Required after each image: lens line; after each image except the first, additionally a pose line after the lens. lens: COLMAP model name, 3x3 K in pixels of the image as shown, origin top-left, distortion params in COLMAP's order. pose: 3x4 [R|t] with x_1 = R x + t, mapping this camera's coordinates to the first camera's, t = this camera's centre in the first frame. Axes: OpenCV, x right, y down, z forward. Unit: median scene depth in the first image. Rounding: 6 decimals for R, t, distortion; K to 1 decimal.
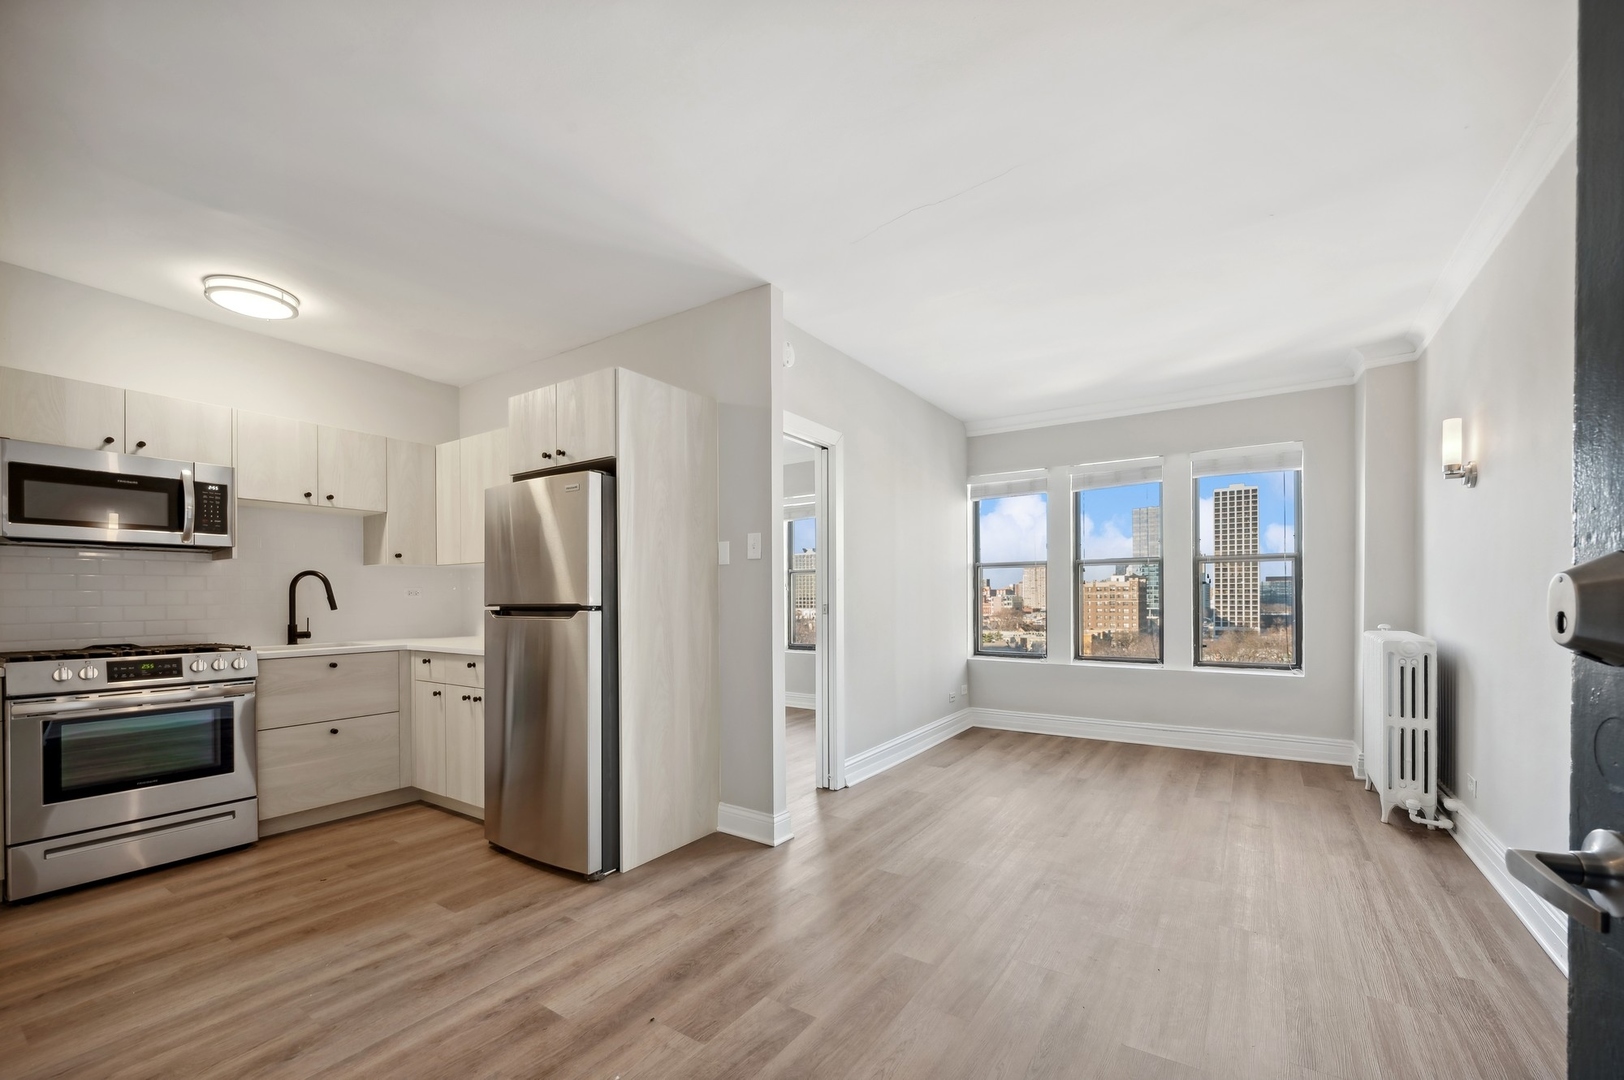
lens RADIAL K [[657.9, 0, 816.3], [0, 657.9, 594.9], [0, 0, 1]] dist [0.000863, 0.000364]
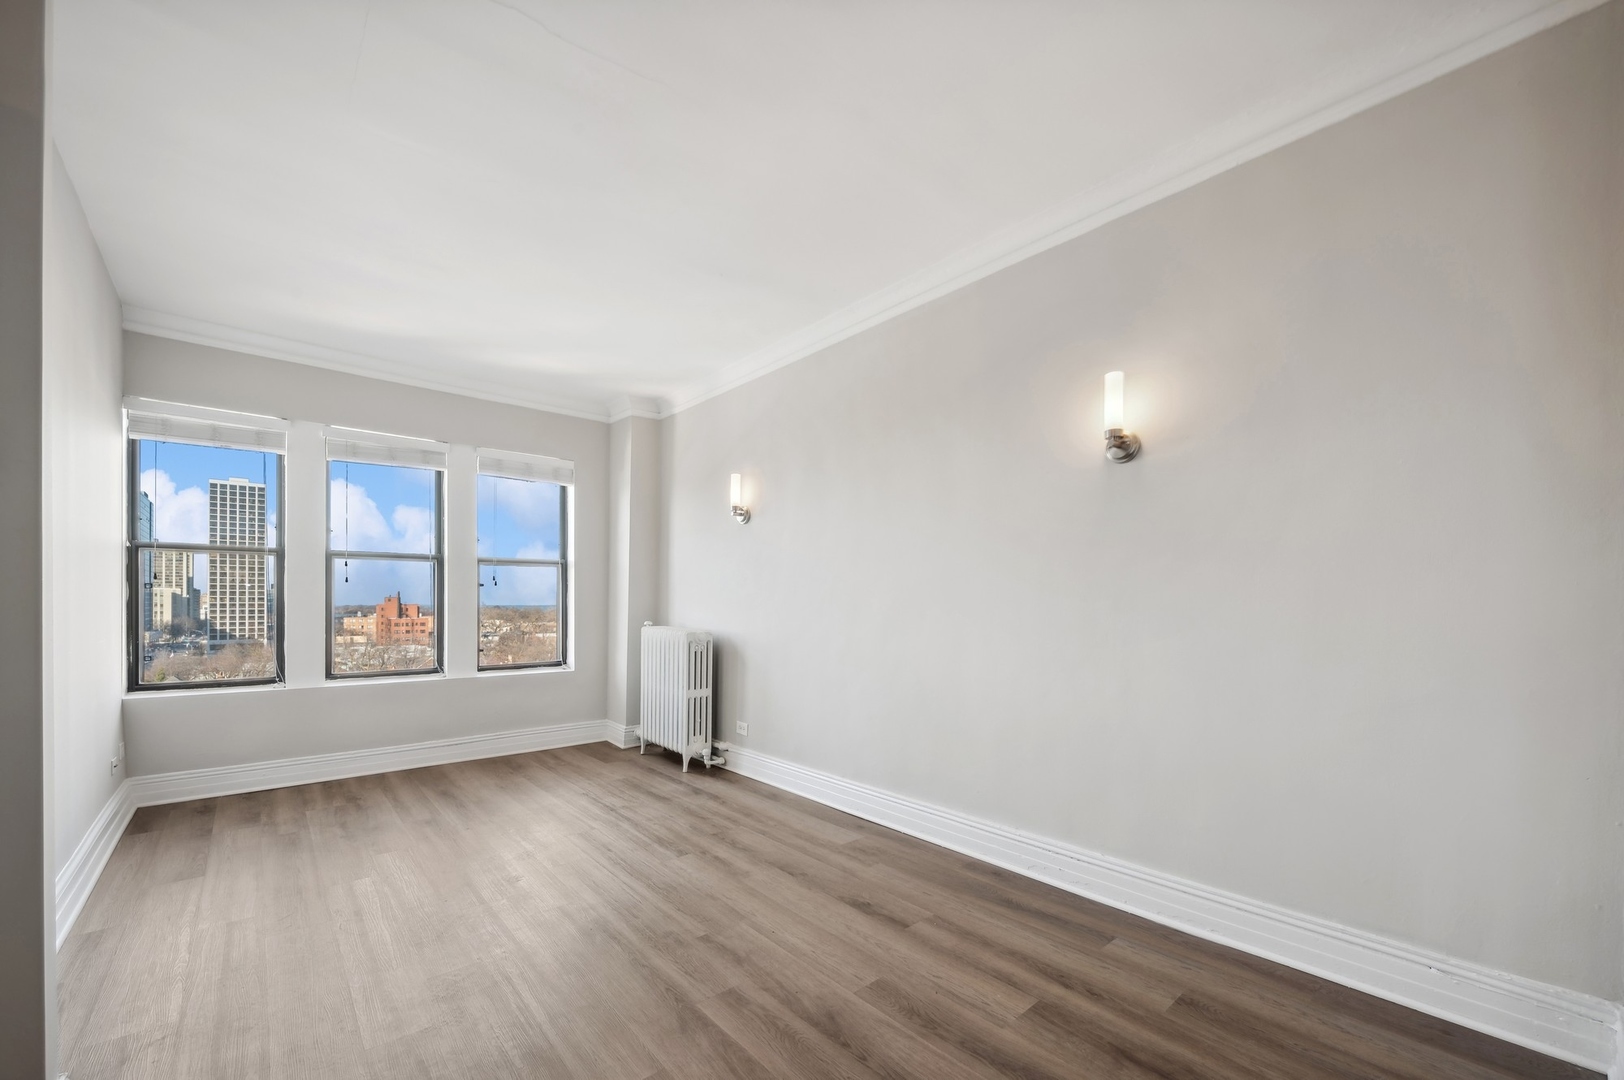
lens RADIAL K [[657.9, 0, 814.5], [0, 657.9, 611.0], [0, 0, 1]] dist [0.000863, 0.000364]
pose [[0.262433, -0.003738, 0.964943, -0.288013], [-0.005920, 0.999967, 0.005484, 0.016293], [-0.964932, -0.007151, 0.262402, 0.368670]]
